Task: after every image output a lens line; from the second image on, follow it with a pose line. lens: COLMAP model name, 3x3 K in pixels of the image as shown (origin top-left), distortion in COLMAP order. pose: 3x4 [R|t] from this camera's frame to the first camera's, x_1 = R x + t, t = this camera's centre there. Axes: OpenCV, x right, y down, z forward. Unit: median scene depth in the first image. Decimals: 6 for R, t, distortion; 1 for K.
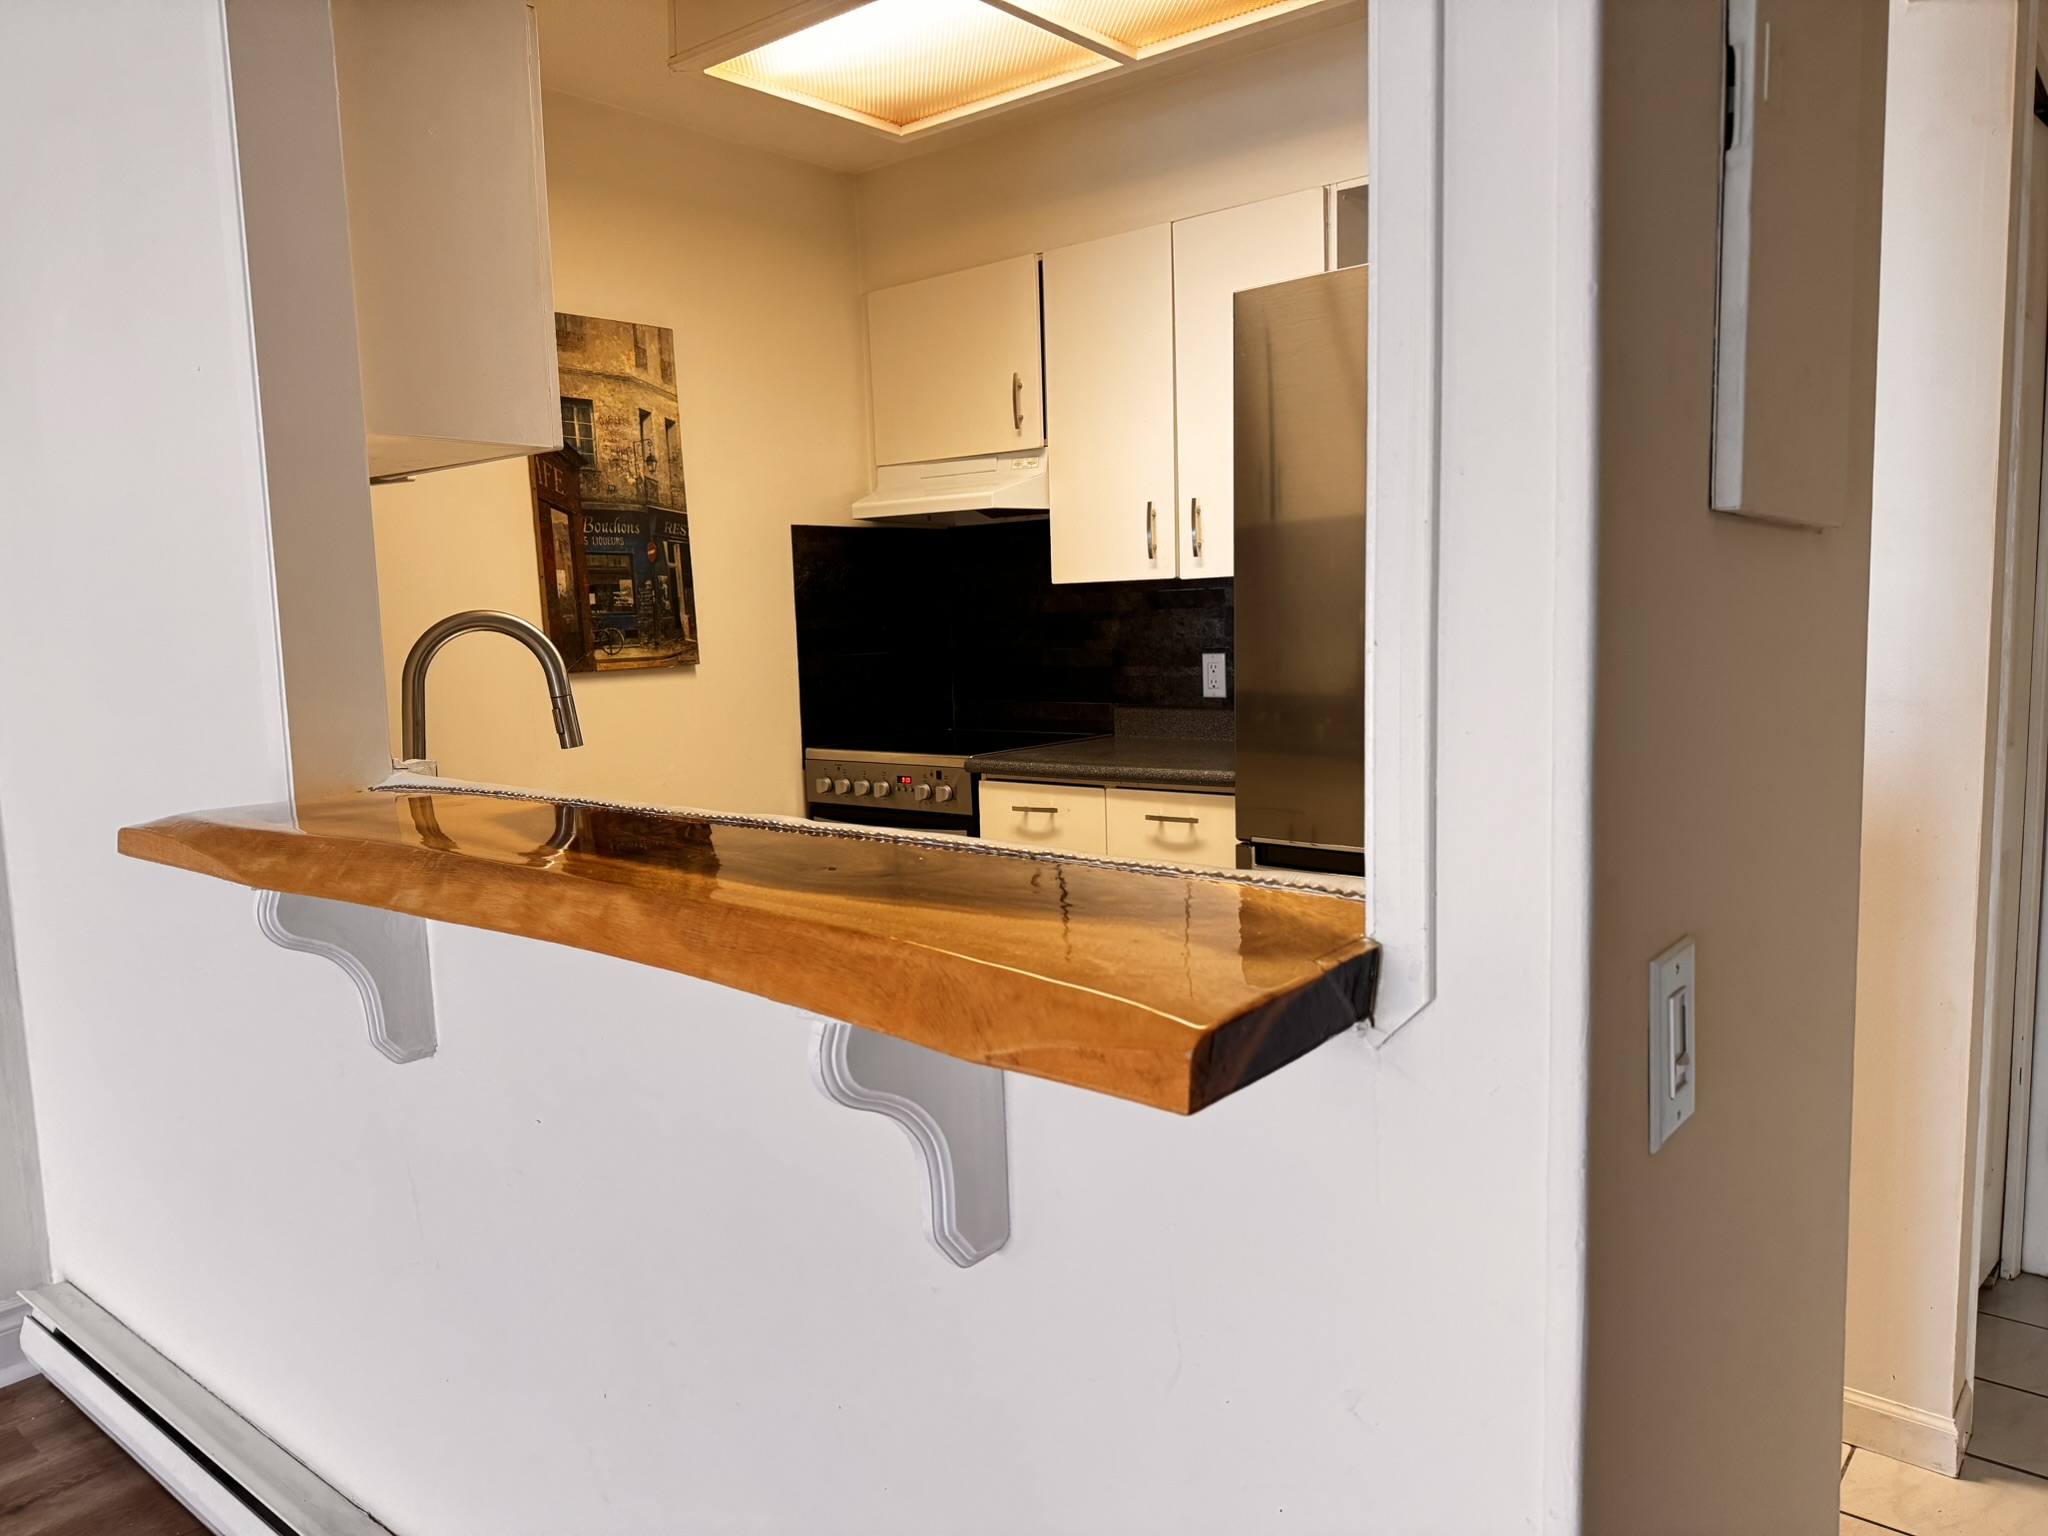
lens RADIAL K [[1439.7, 0, 1029.1], [0, 1439.7, 768.1], [0, 0, 1]] dist [0.120144, 0.002403]
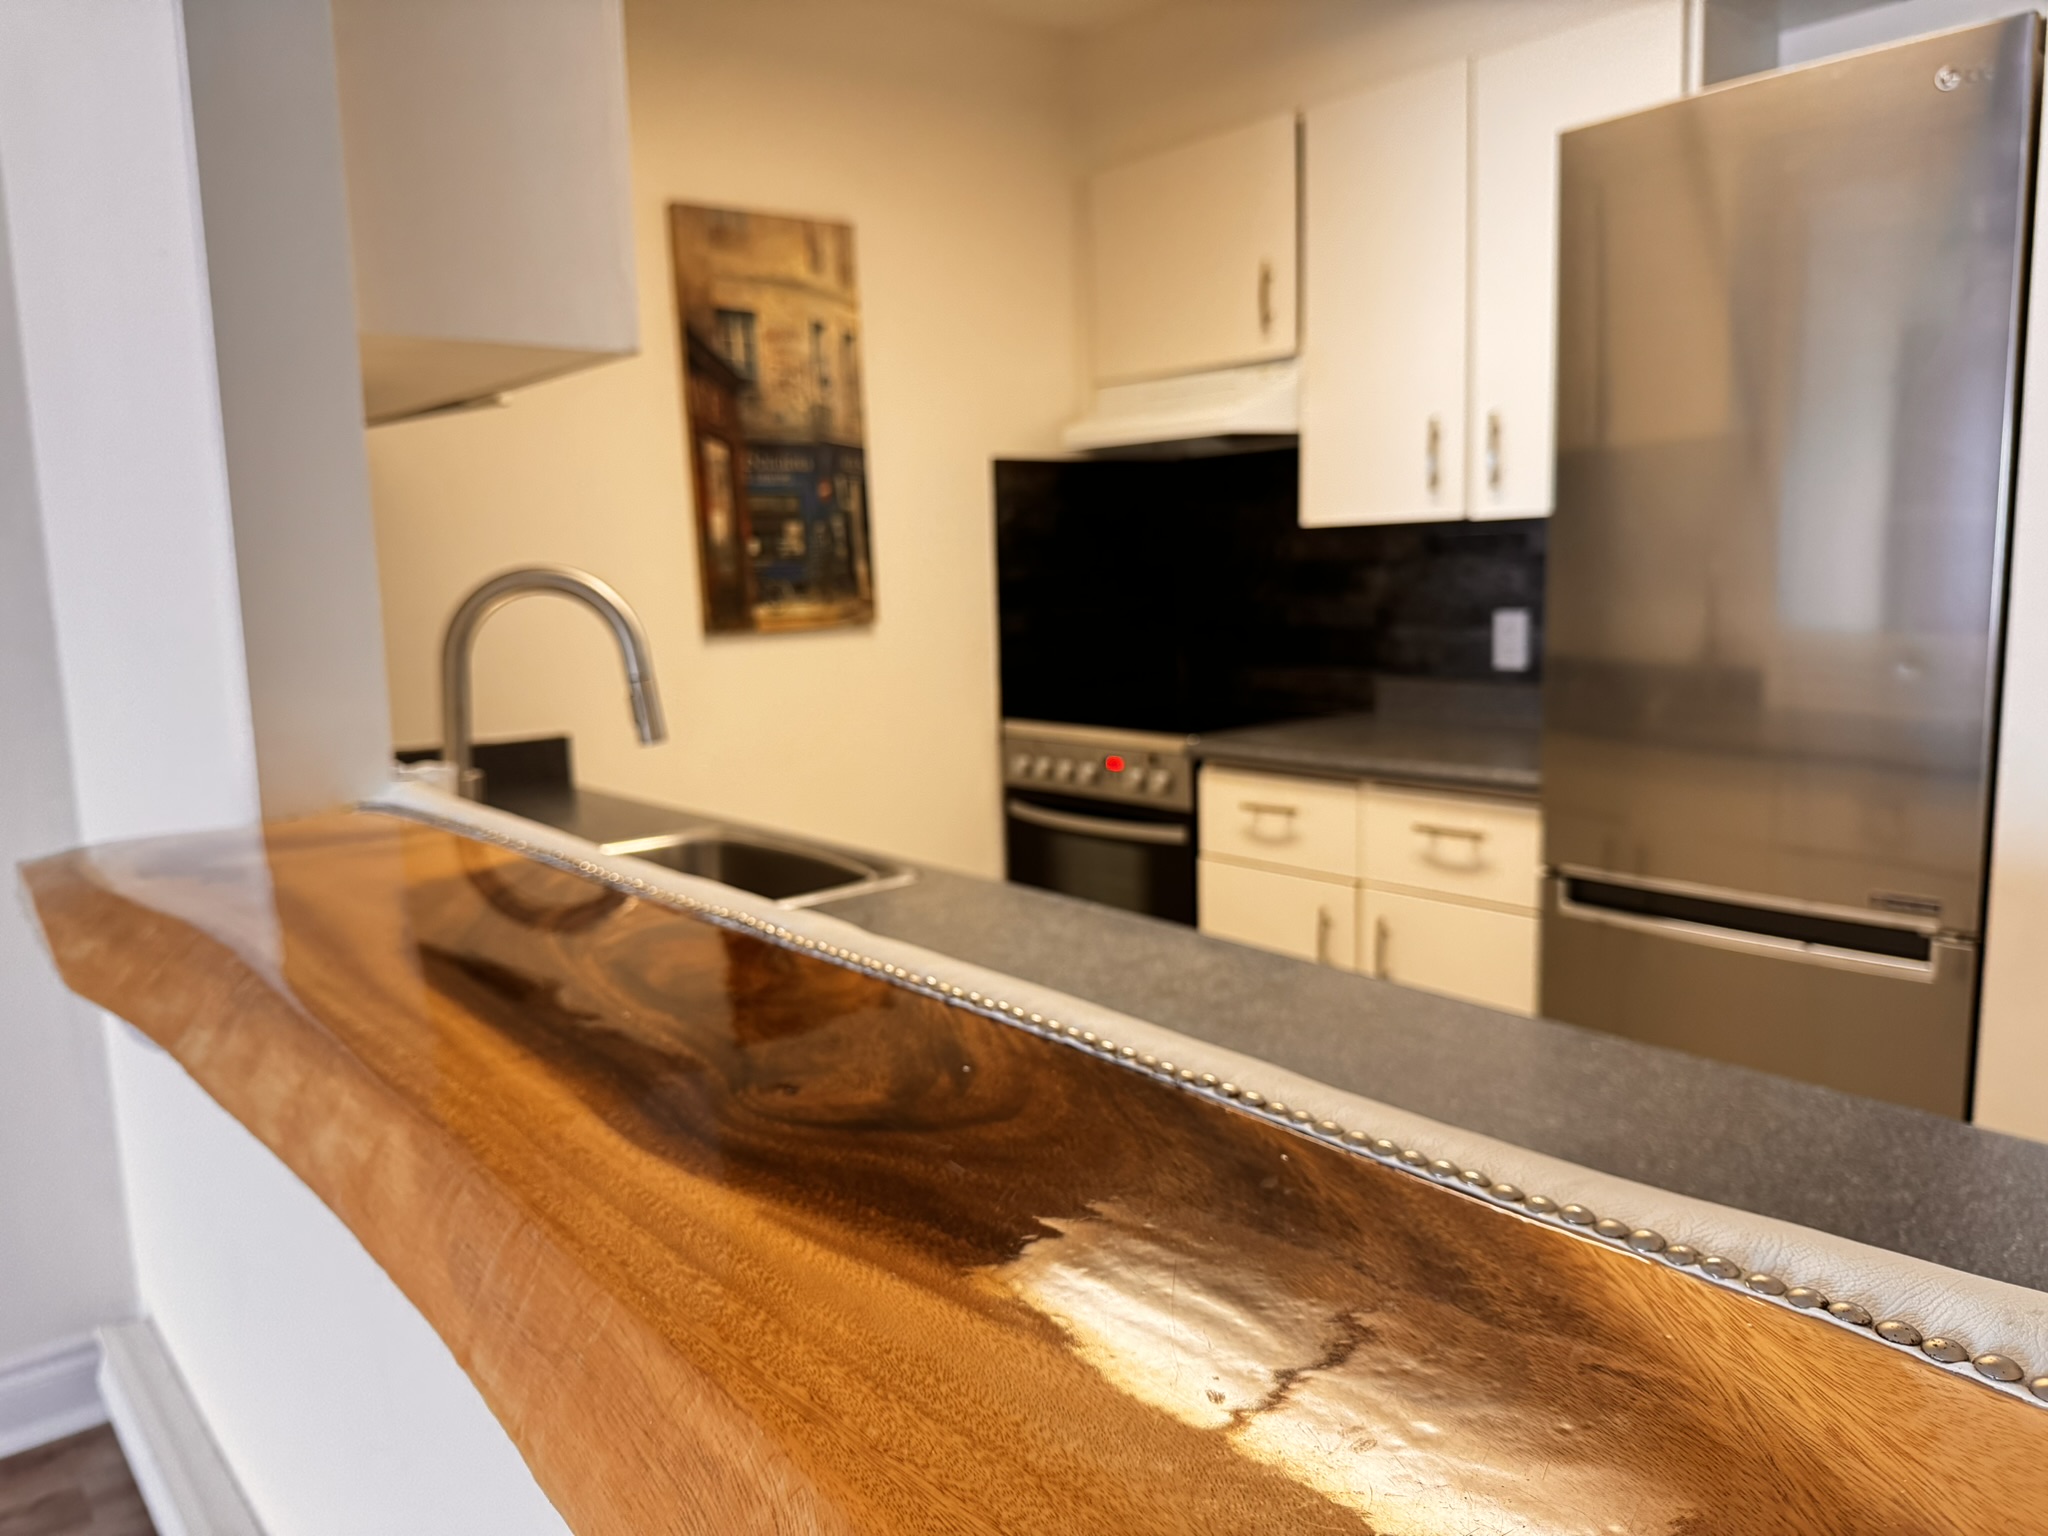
lens RADIAL K [[1439.7, 0, 1017.9], [0, 1439.7, 761.7], [0, 0, 1]] dist [0.120144, 0.002403]
pose [[0.982278, 0.029378, -0.185112, 0.014520], [-0.022234, 0.998930, 0.040552, -0.026564], [0.186105, -0.035717, 0.981880, 0.180884]]
